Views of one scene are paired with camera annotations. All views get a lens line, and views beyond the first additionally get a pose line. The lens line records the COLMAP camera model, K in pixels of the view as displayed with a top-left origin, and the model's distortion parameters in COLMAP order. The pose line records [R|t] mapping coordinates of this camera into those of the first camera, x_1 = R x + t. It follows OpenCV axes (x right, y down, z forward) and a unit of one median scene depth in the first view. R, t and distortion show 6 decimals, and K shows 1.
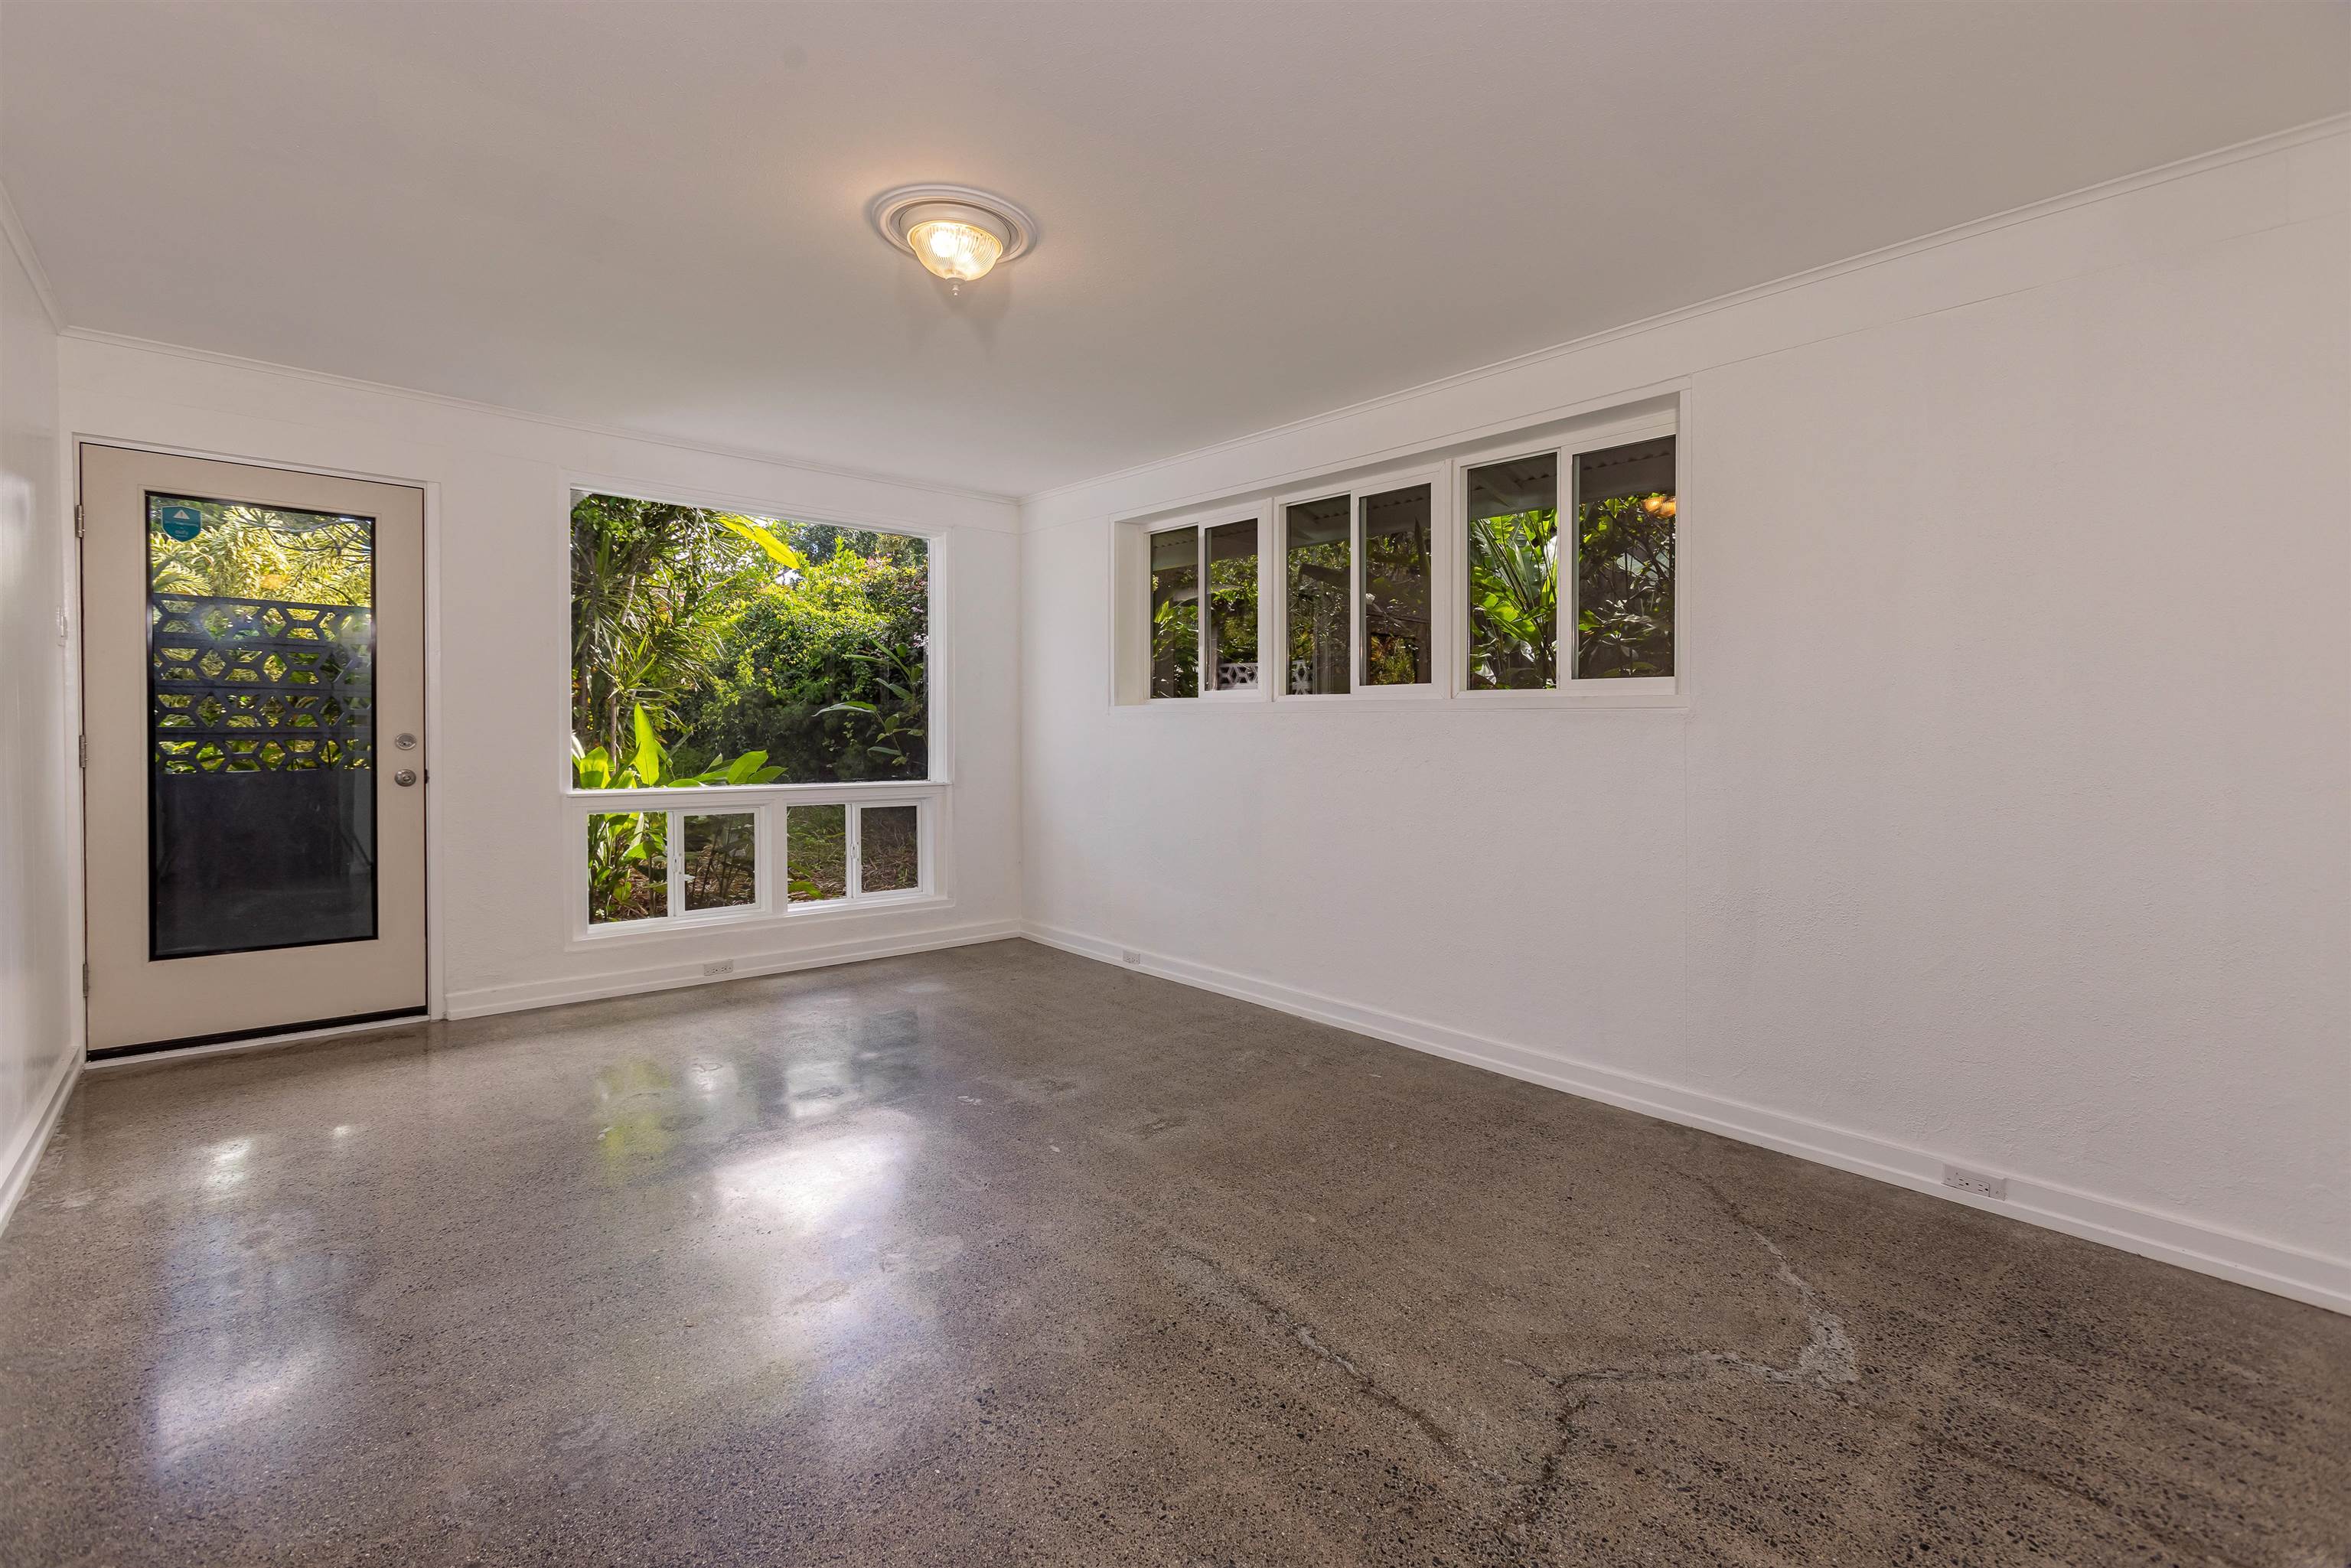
lens RADIAL K [[1036.6, 0, 1179.2], [0, 1036.6, 767.7], [0, 0, 1]] dist [0.000140, 0.000044]
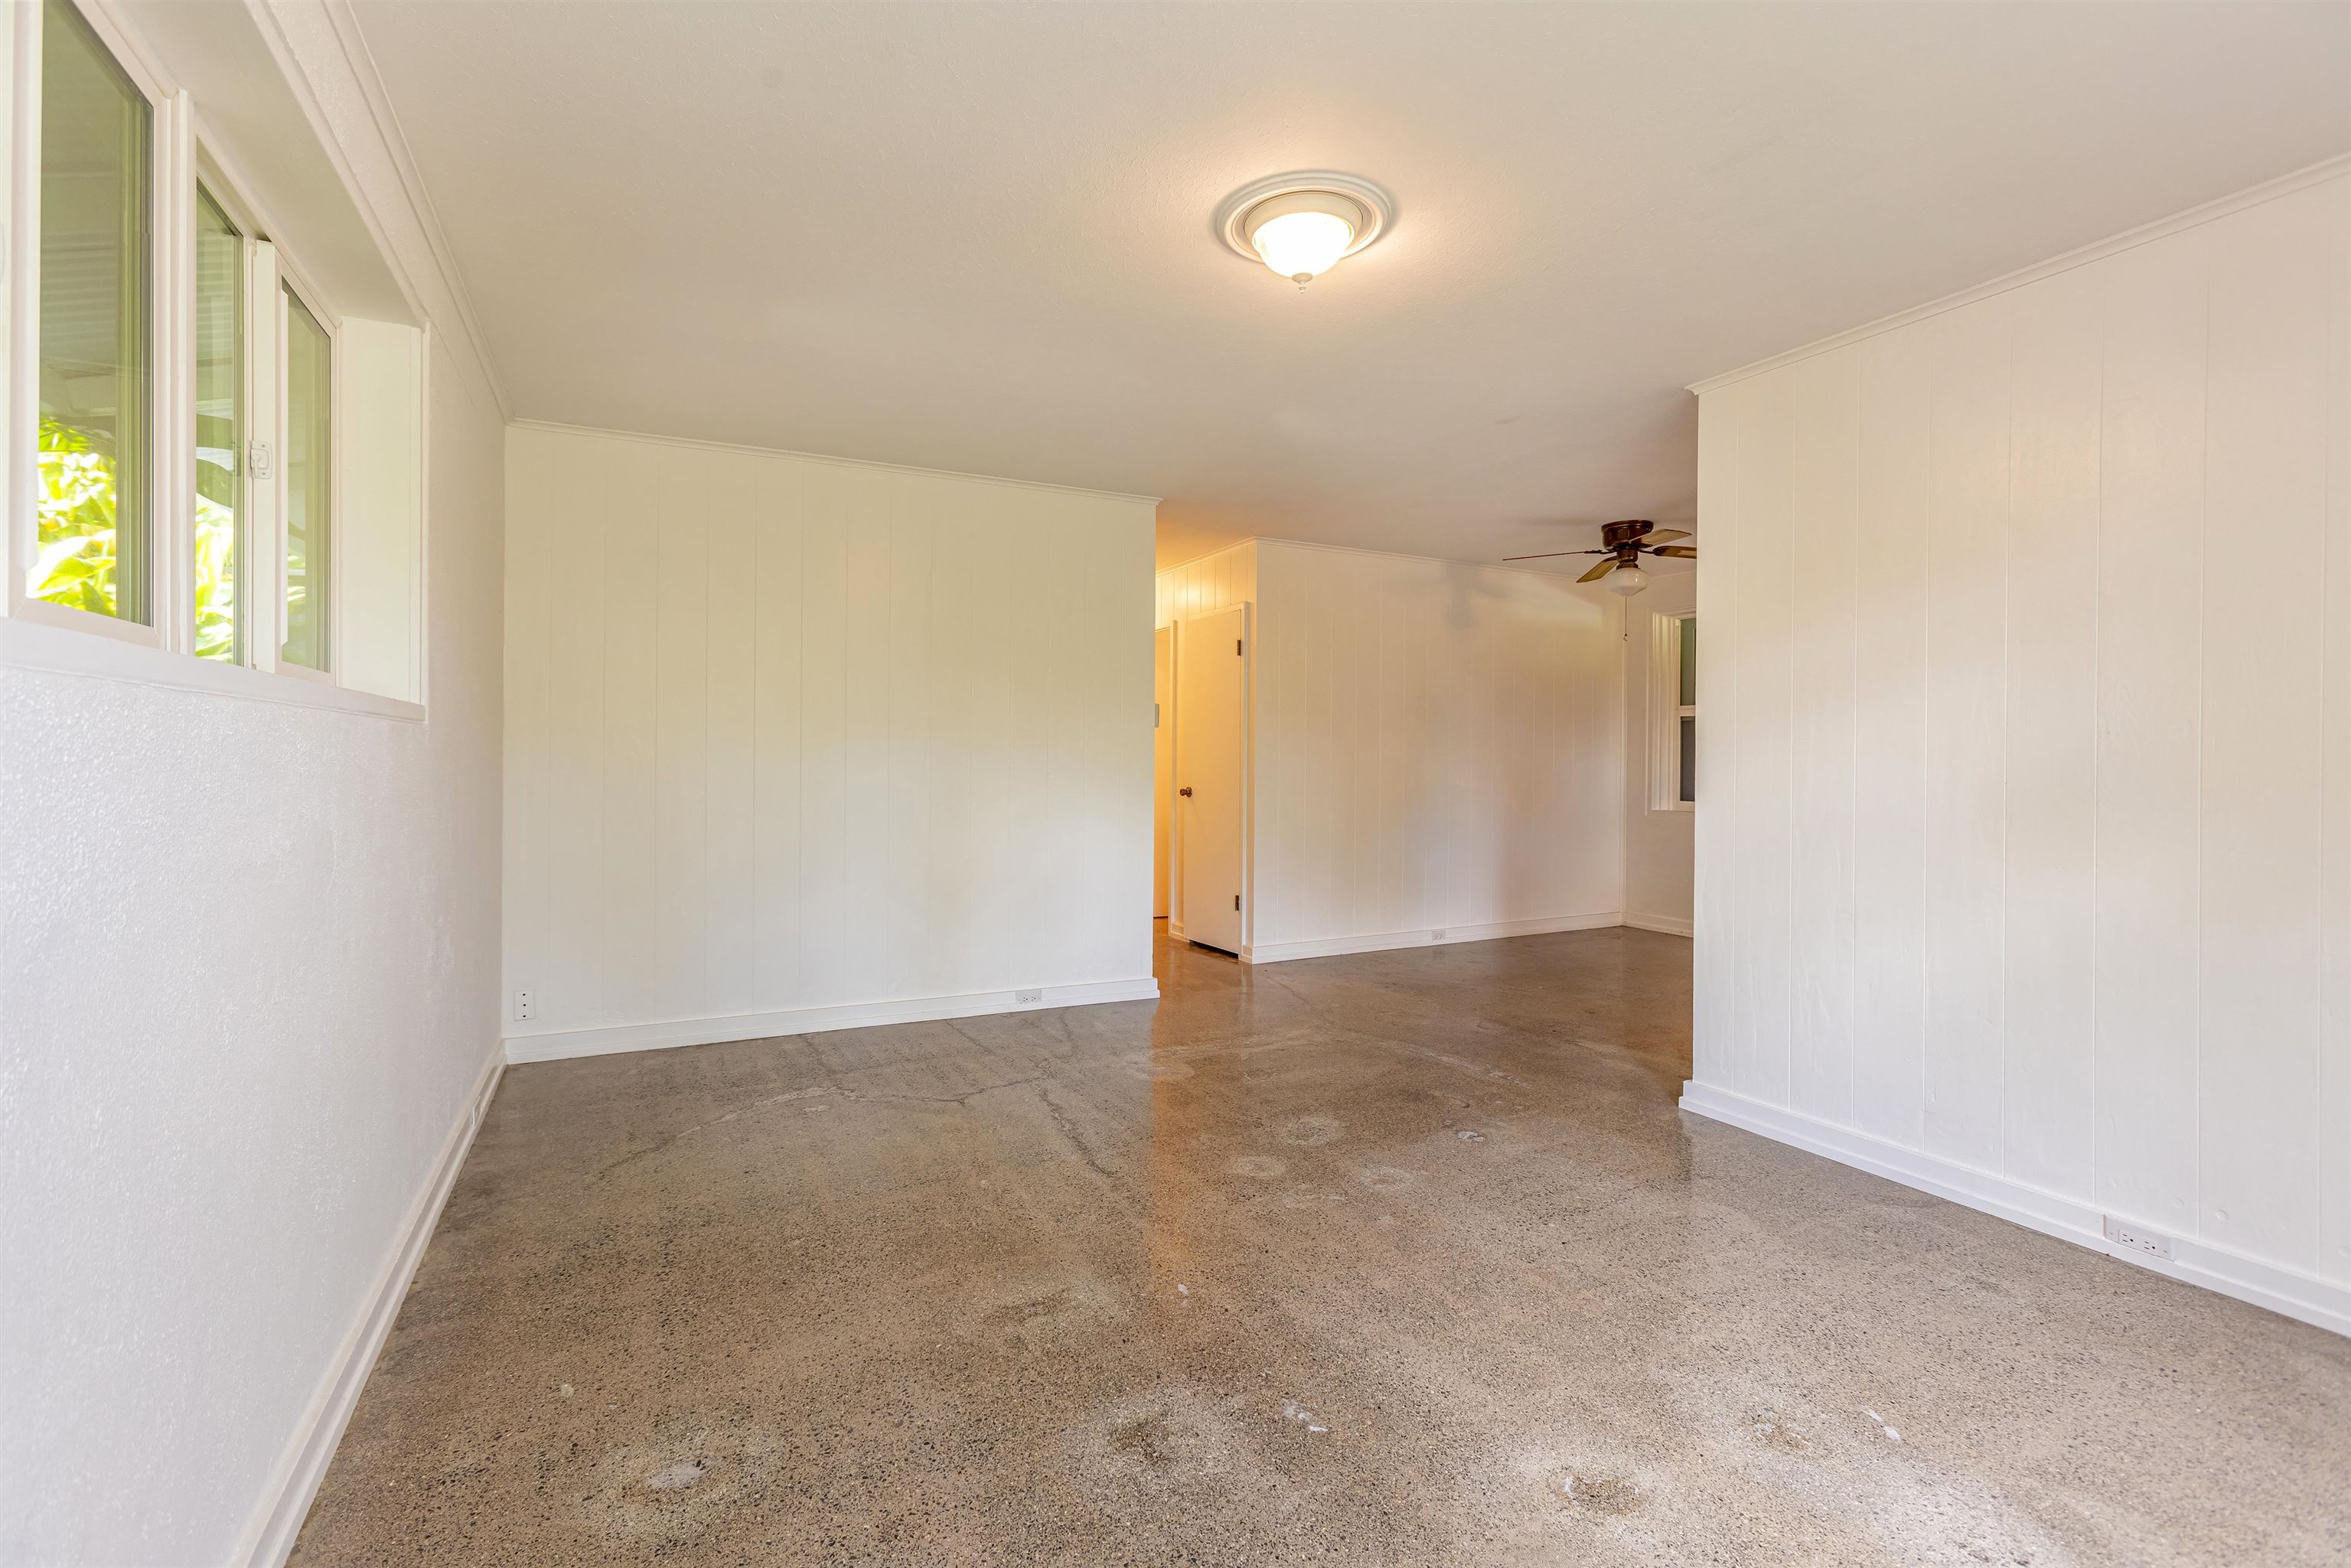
lens RADIAL K [[1036.6, 0, 1174.2], [0, 1036.6, 768.8], [0, 0, 1]] dist [0.000140, 0.000044]
pose [[-0.970318, -0.019609, 0.241034, -0.313372], [-0.008502, 0.998857, 0.047036, -0.071046], [-0.241681, 0.043590, -0.969376, 1.852765]]
